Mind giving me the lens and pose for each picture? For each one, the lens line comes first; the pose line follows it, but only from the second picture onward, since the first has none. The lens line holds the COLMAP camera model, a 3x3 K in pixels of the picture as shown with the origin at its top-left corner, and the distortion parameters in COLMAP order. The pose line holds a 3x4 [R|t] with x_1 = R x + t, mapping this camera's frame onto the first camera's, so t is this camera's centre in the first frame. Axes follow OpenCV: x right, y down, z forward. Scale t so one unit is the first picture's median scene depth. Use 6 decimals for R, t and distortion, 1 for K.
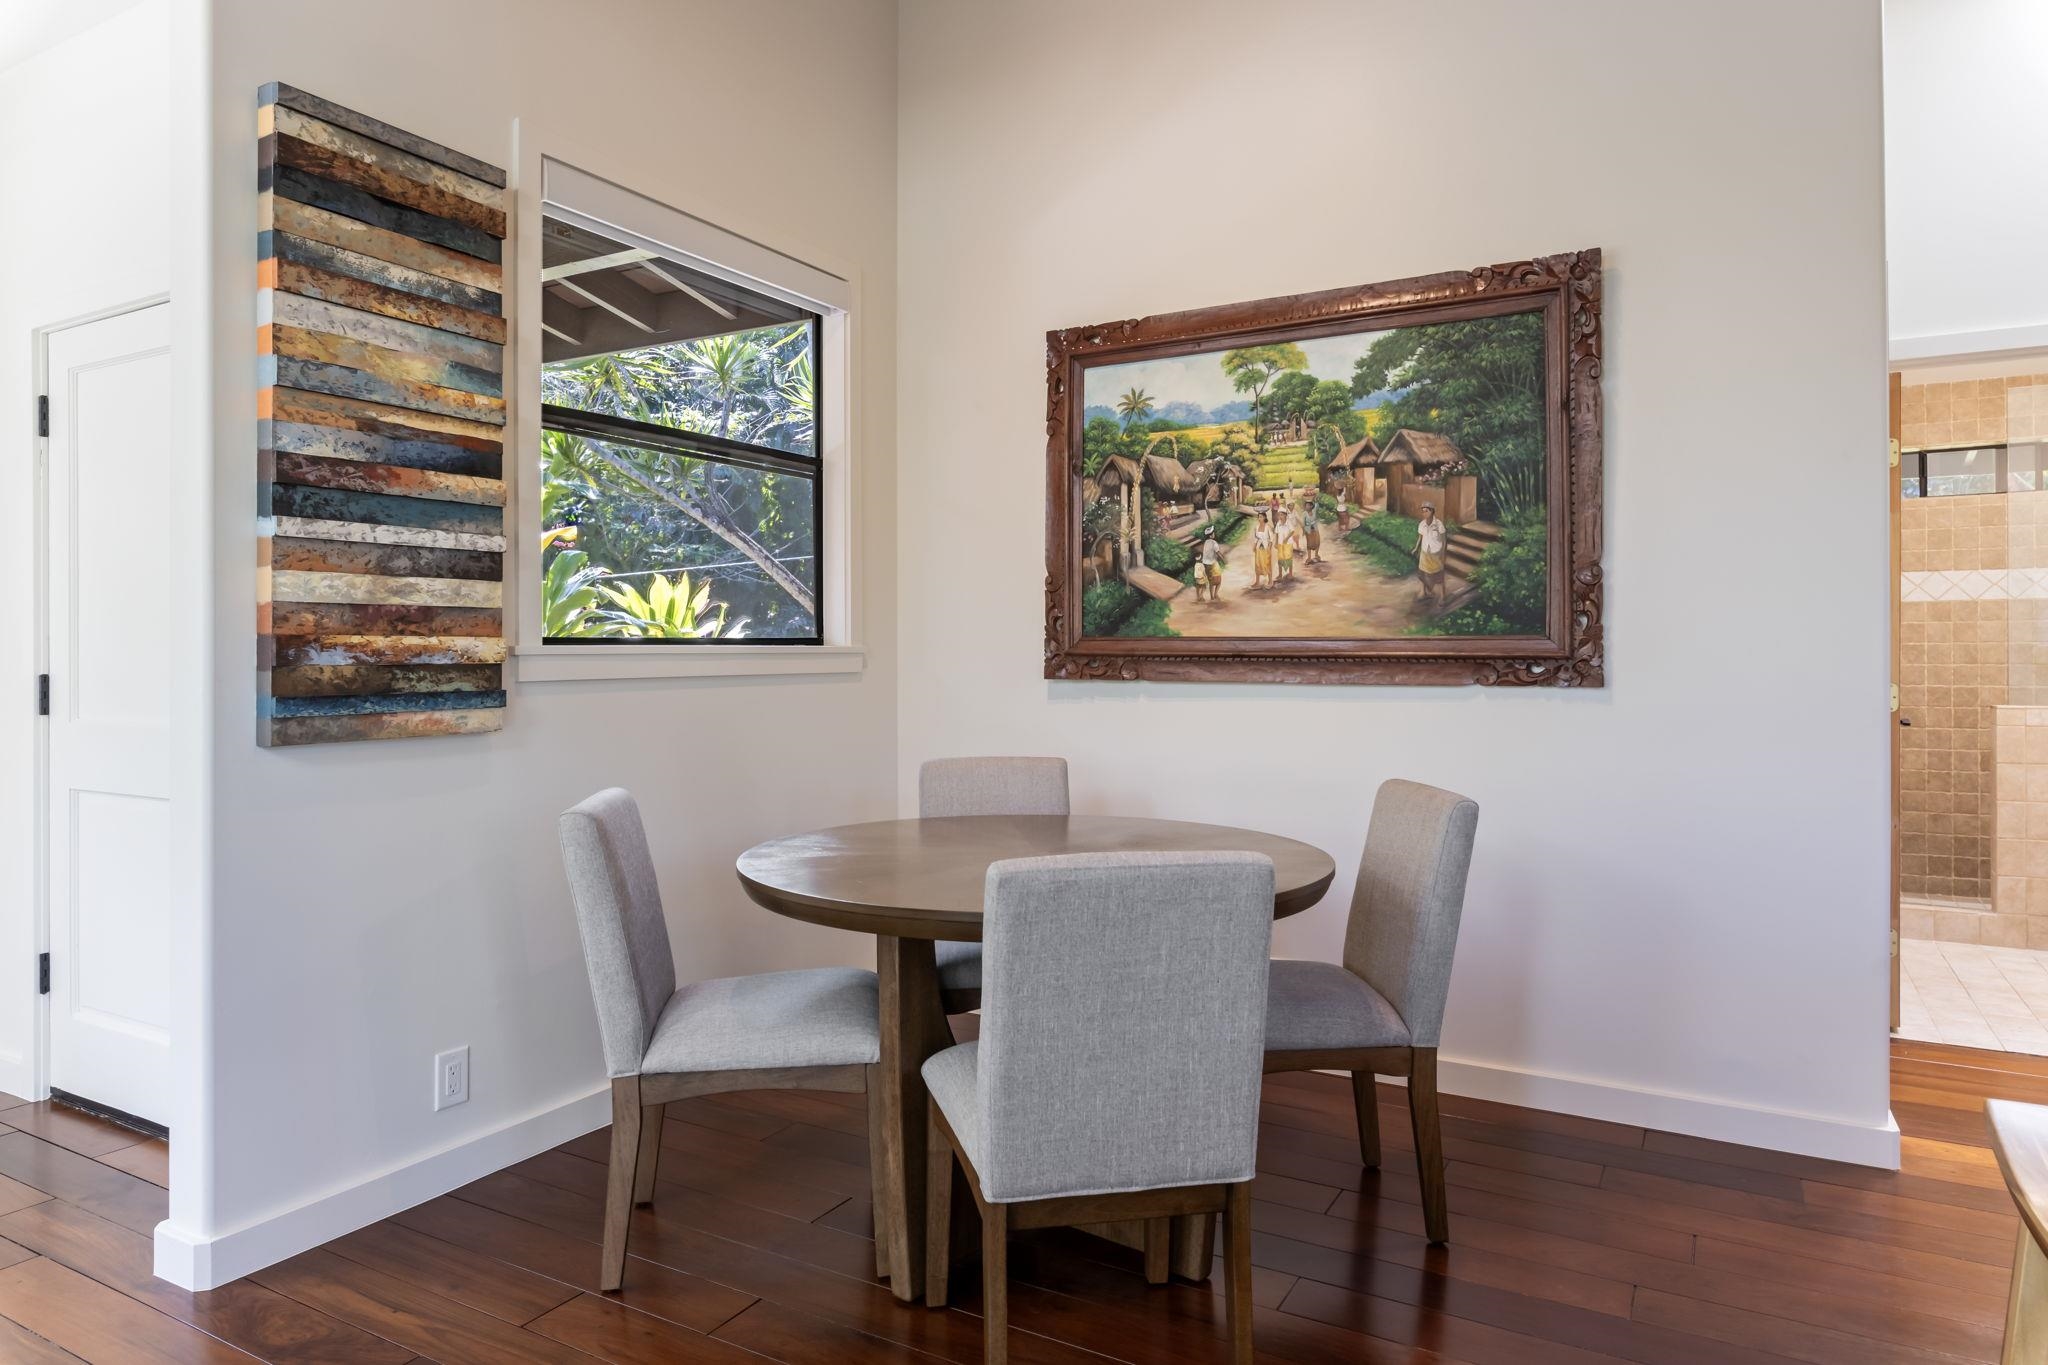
lens RADIAL K [[1233.5, 0, 1031.2], [0, 1233.5, 650.9], [0, 0, 1]] dist [-0.004568, -0.000077]
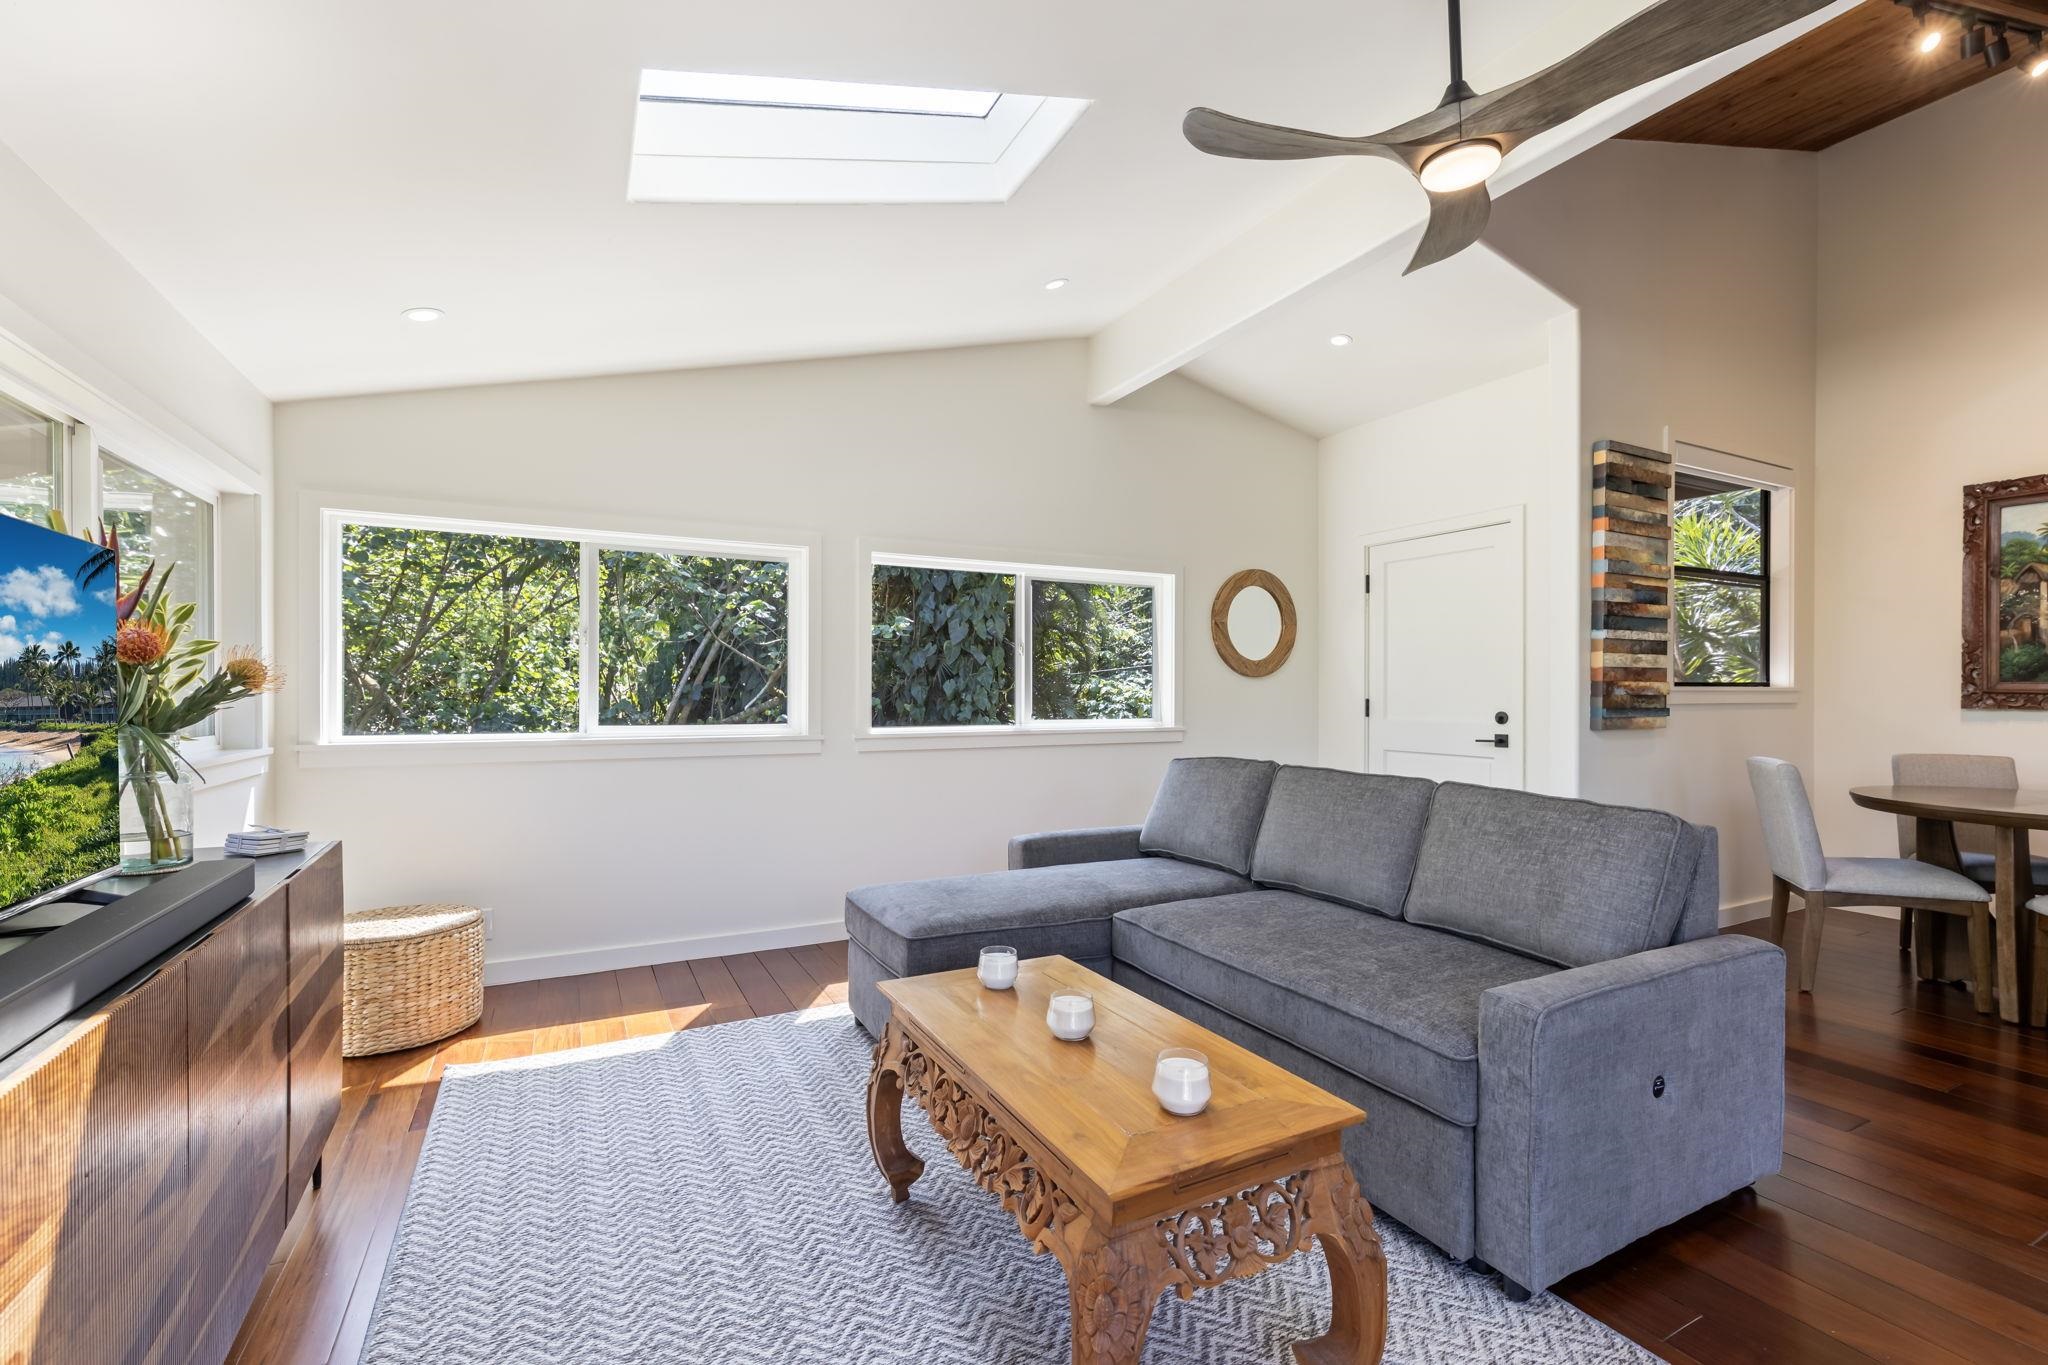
lens RADIAL K [[886.8, 0, 1027.2], [0, 886.8, 691.4], [0, 0, 1]] dist [-0.000570, -0.000267]
pose [[0.838487, 0.005266, -0.544897, -0.432373], [-0.005495, 0.999984, 0.001209, 0.007011], [0.544895, 0.001981, 0.838502, -0.684205]]
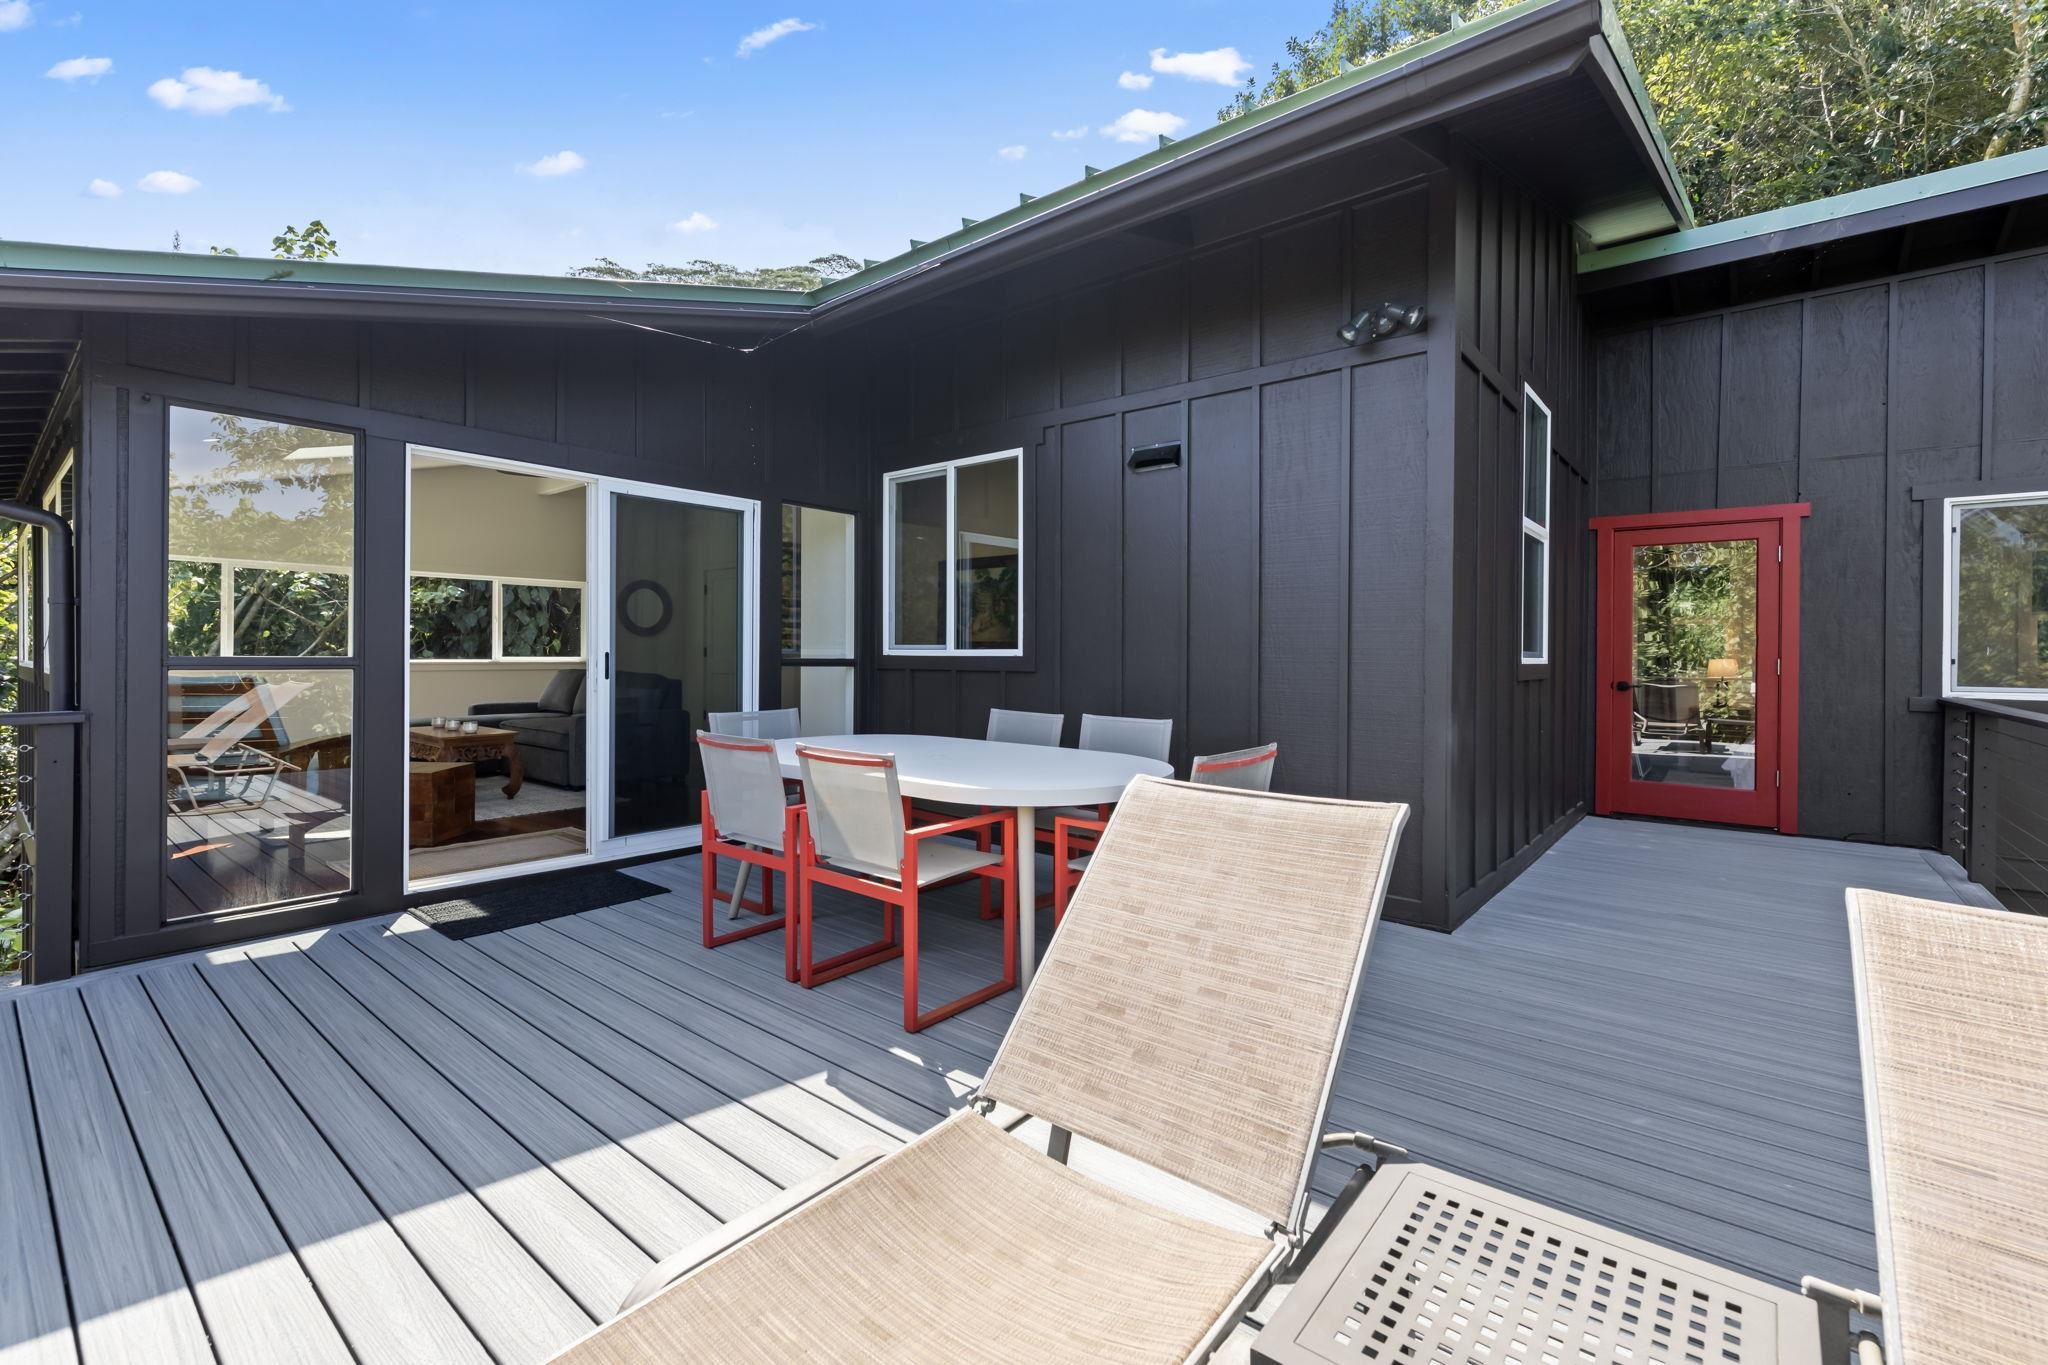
lens RADIAL K [[886.8, 0, 1027.8], [0, 886.8, 665.4], [0, 0, 1]] dist [-0.000570, -0.000267]
pose [[0.984195, 0.012010, -0.176679, 0.878497], [-0.009718, 0.999857, 0.013831, 0.025345], [0.176820, -0.011896, 0.984171, -1.887651]]
